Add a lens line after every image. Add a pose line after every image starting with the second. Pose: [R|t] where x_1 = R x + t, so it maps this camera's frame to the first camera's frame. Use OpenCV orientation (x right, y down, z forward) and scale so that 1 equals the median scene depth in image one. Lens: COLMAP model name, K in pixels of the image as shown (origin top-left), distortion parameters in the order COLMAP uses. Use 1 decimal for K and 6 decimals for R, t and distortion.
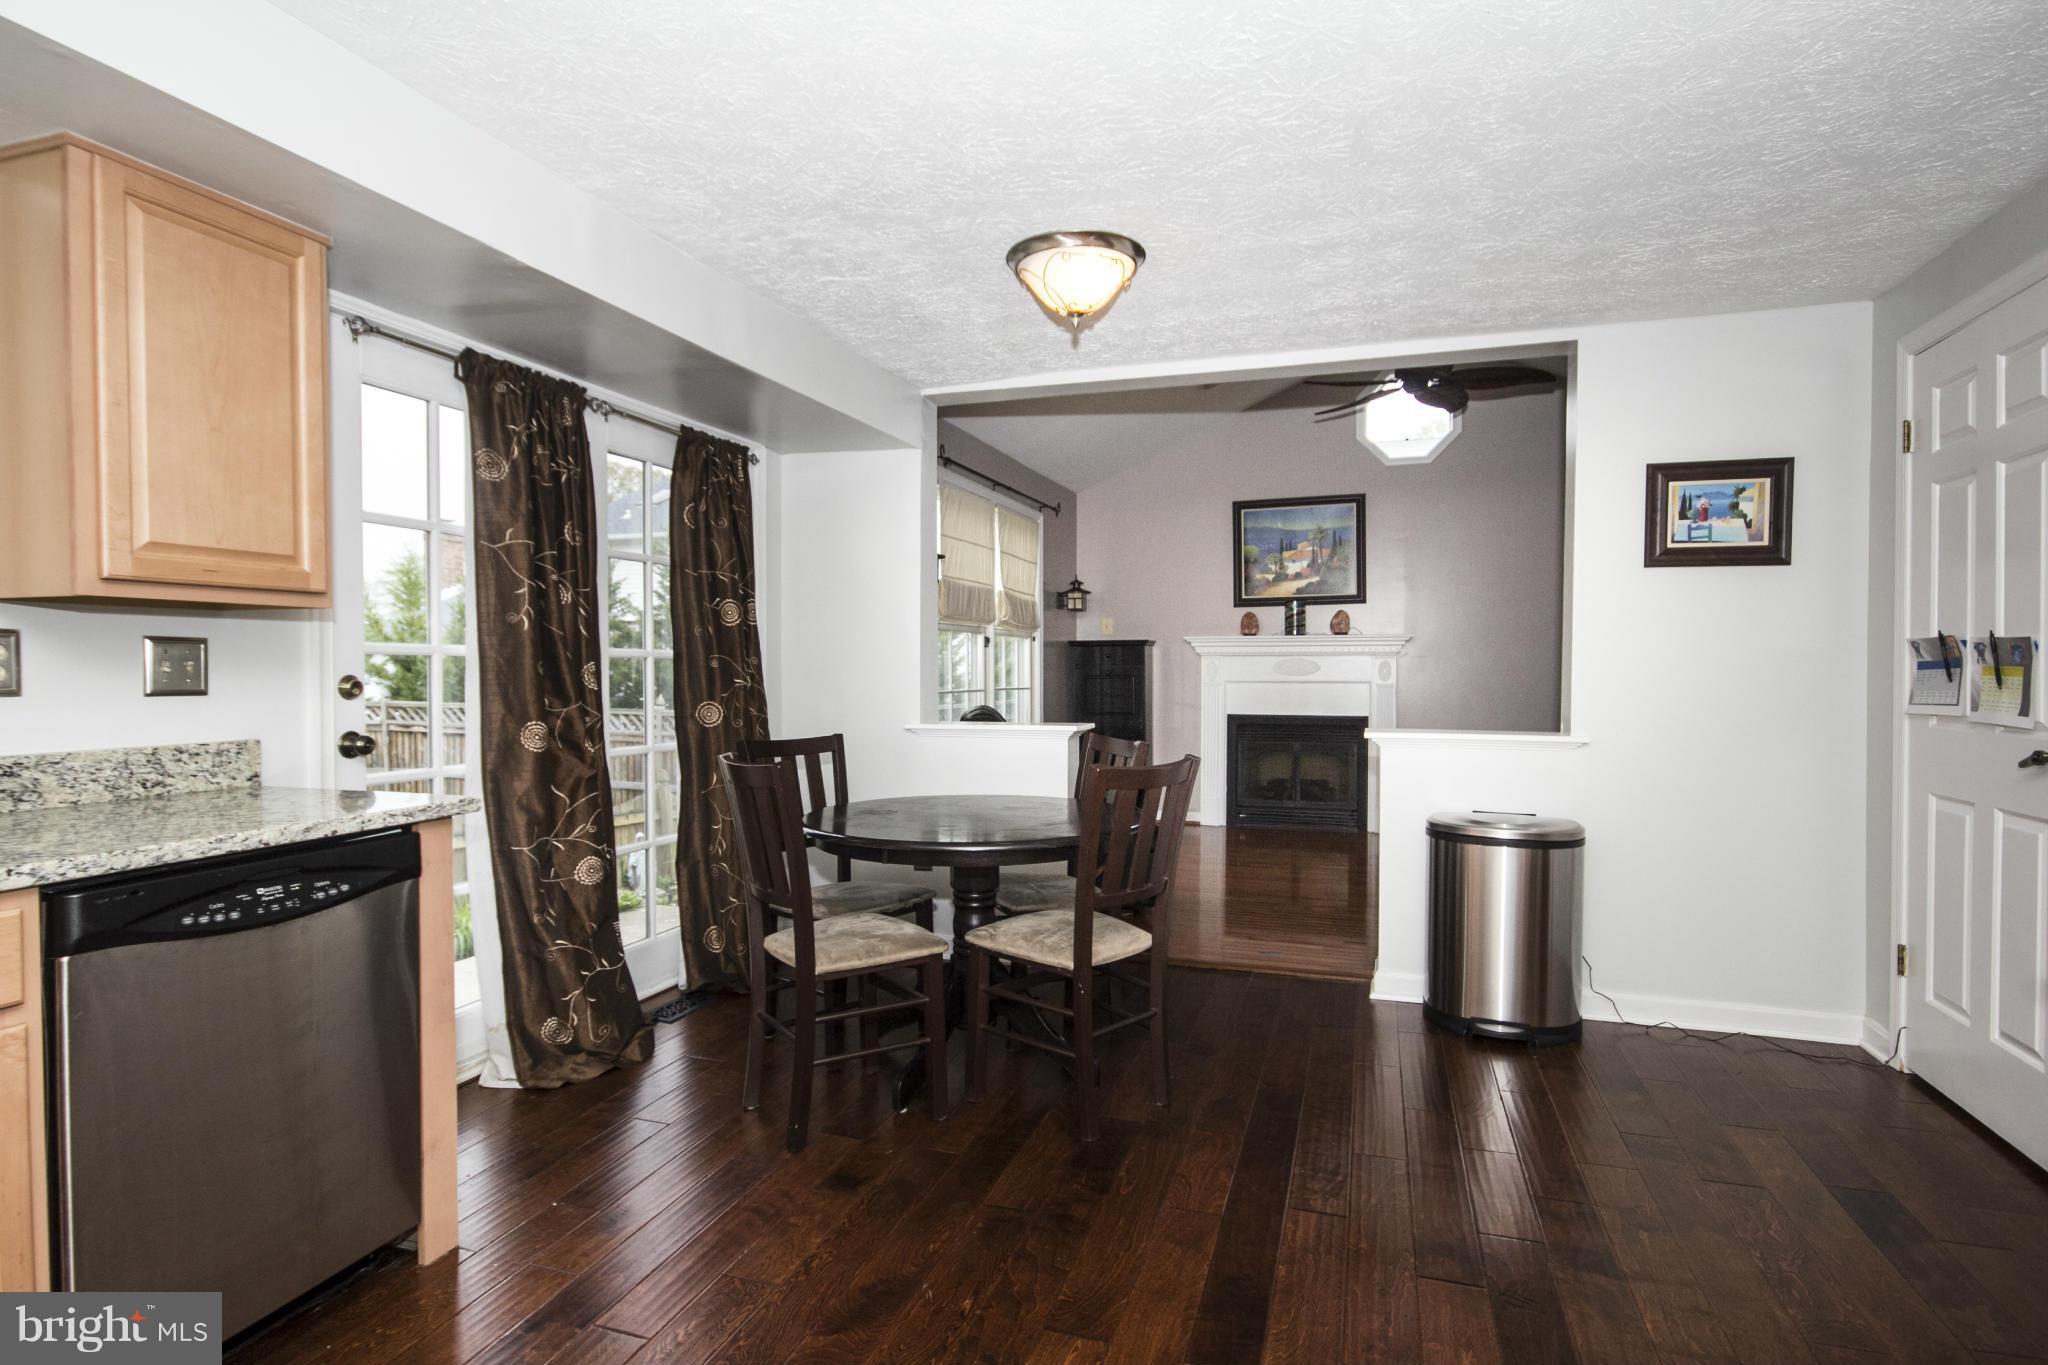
lens RADIAL K [[1062.5, 0, 1024.0], [0, 1062.5, 682.5], [0, 0, 1]] dist [0.000176, -0.000239]
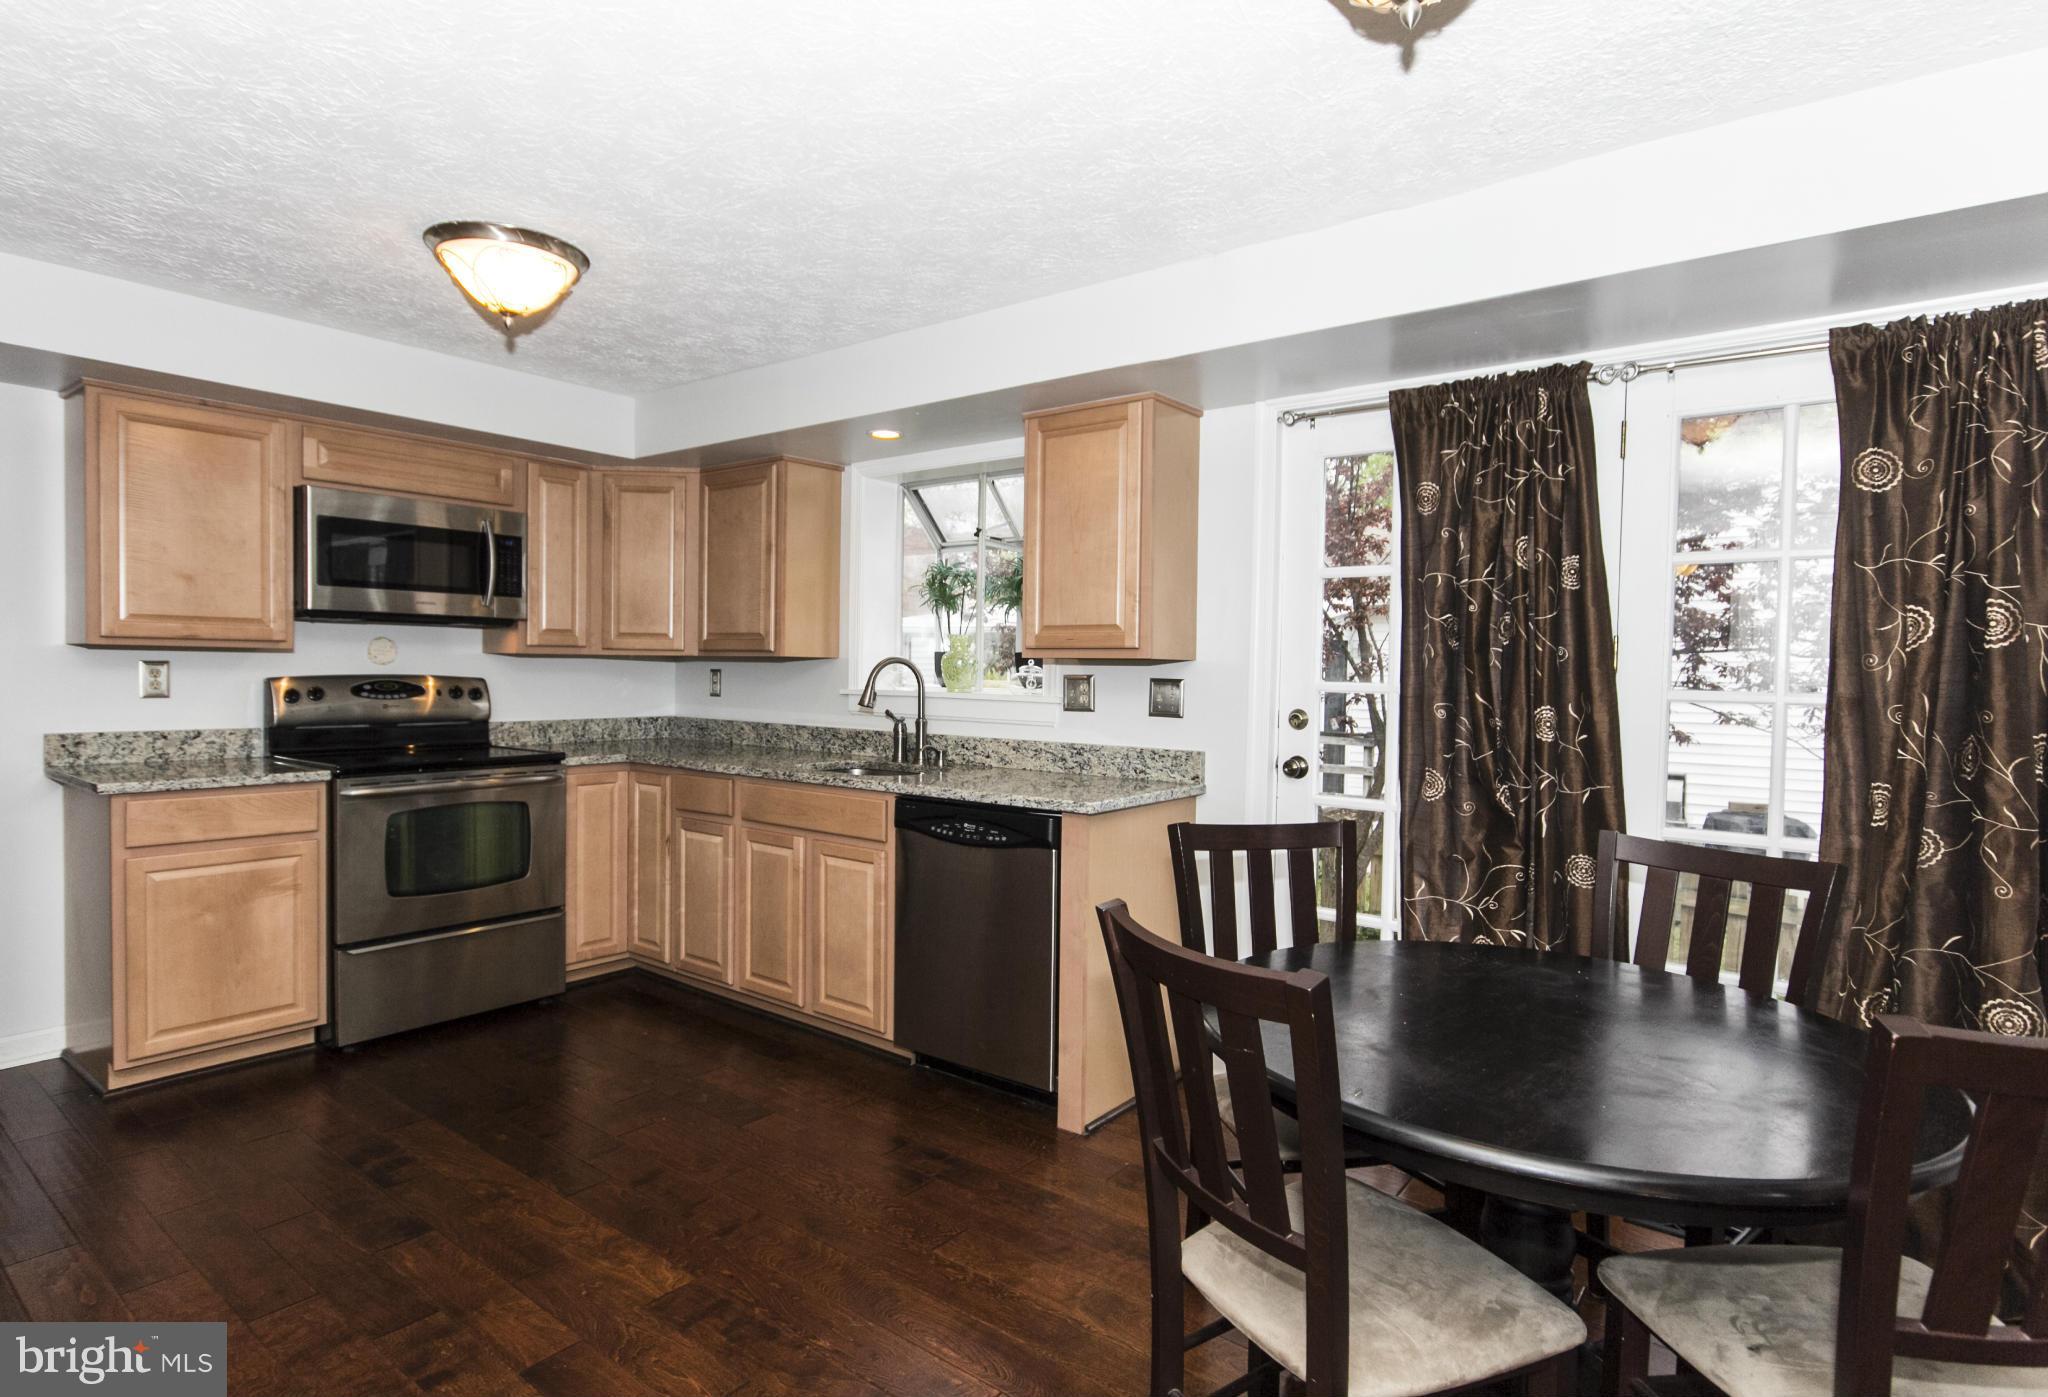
lens RADIAL K [[1083.4, 0, 994.9], [0, 1083.4, 698.8], [0, 0, 1]] dist [0.000541, 0.000013]
pose [[-0.348204, 0.023054, -0.937135, 0.770633], [-0.029841, 0.998918, 0.035662, -0.063996], [0.936944, 0.040383, -0.347139, 1.354766]]
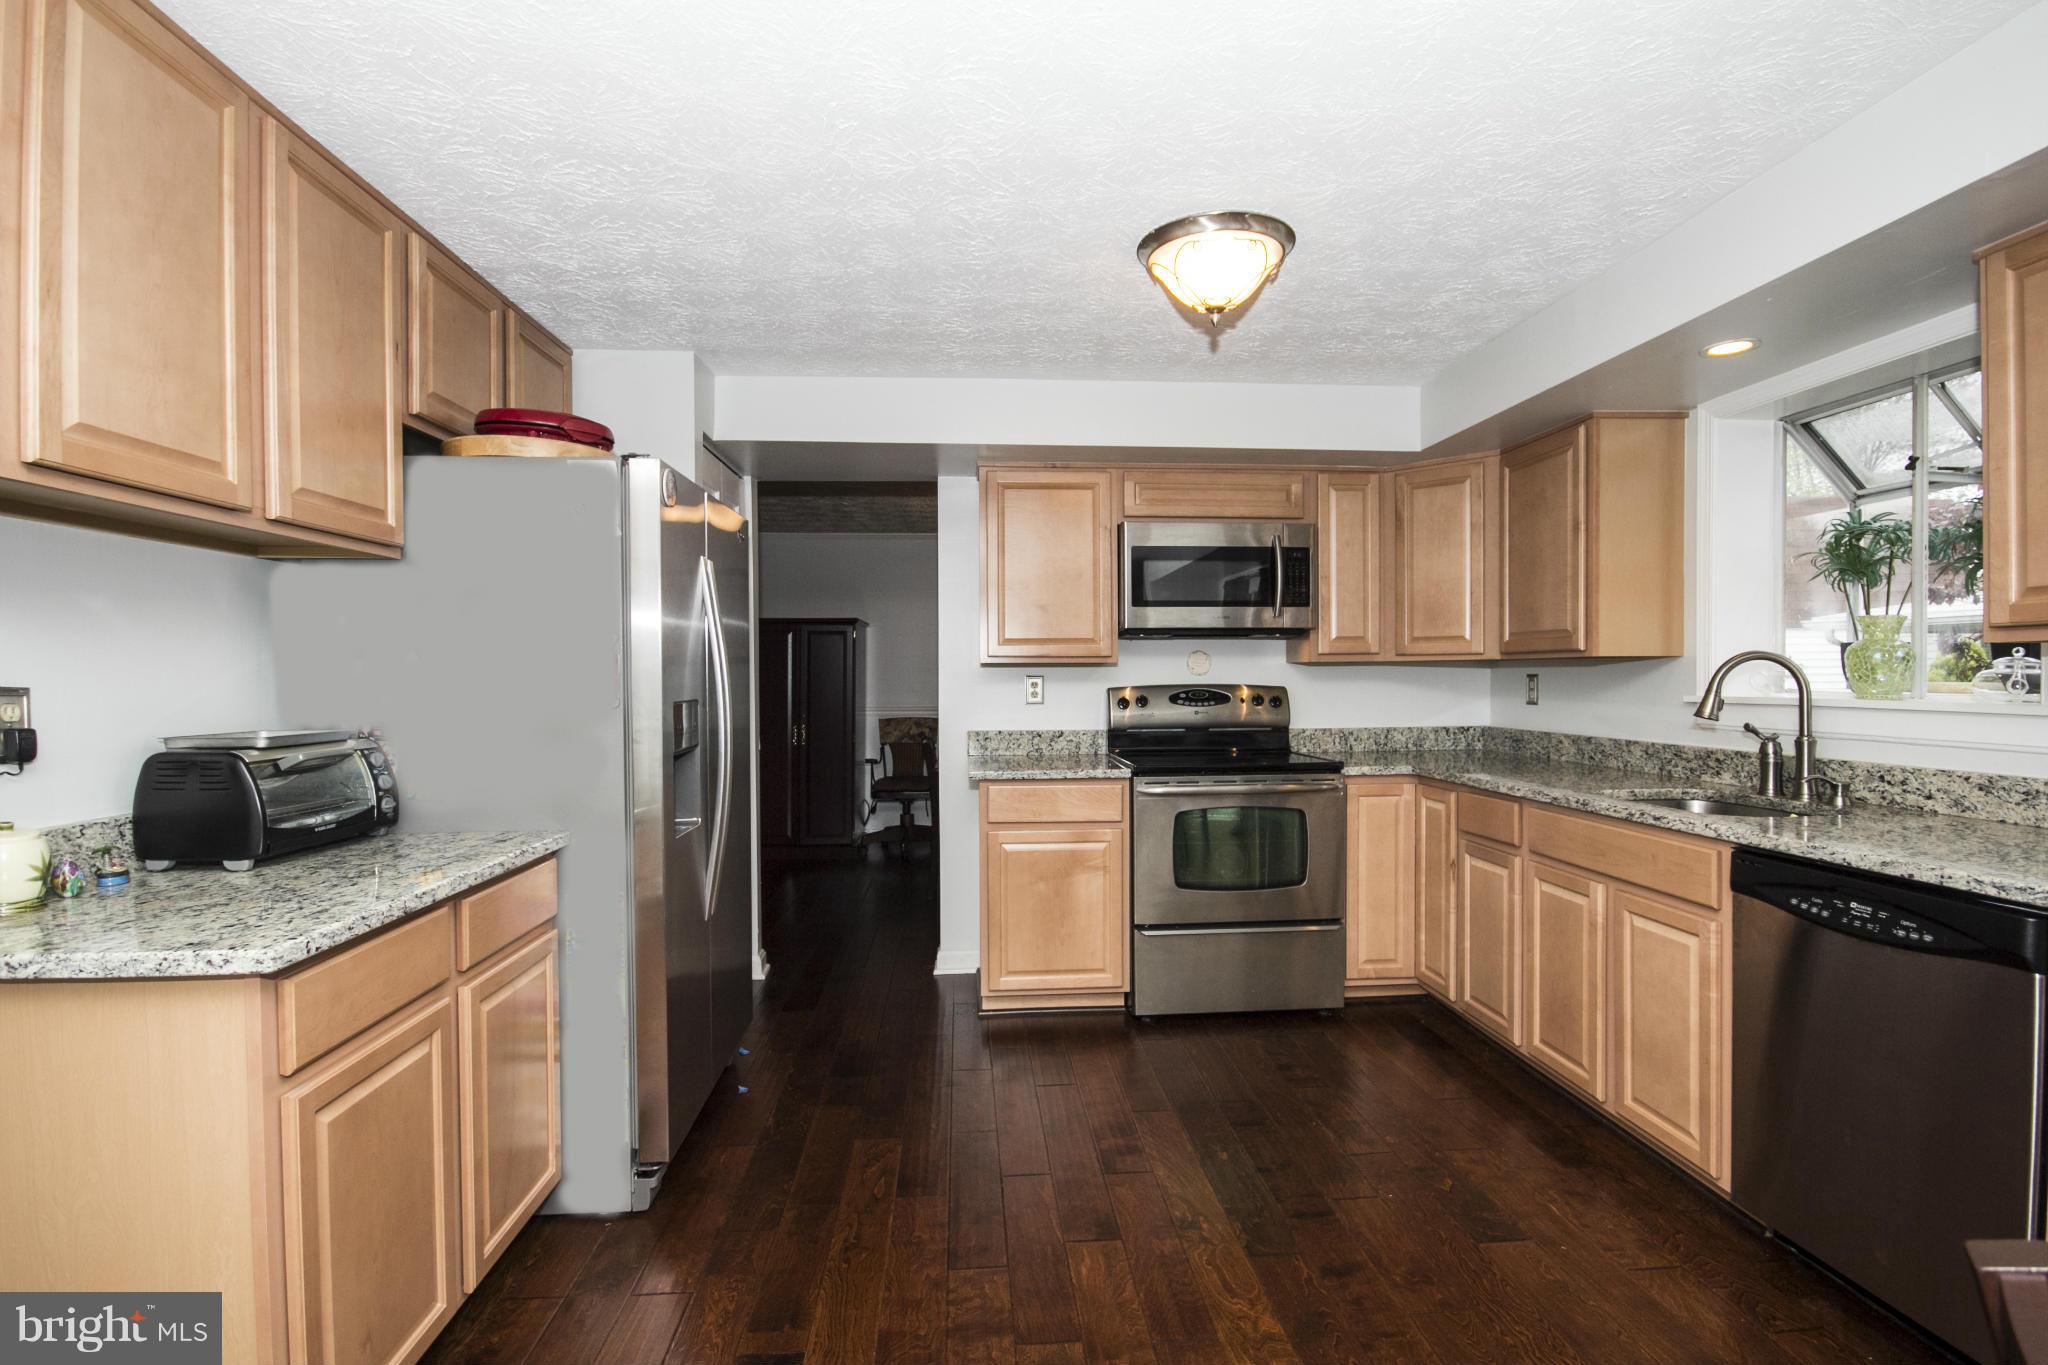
lens RADIAL K [[960.5, 0, 1028.7], [0, 960.5, 688.0], [0, 0, 1]] dist [-0.001258, -0.006157]
pose [[-0.922856, 0.011862, -0.384962, 0.394654], [0.001185, 0.999608, 0.027963, -0.052671], [0.385143, 0.025350, -0.922509, 1.302037]]
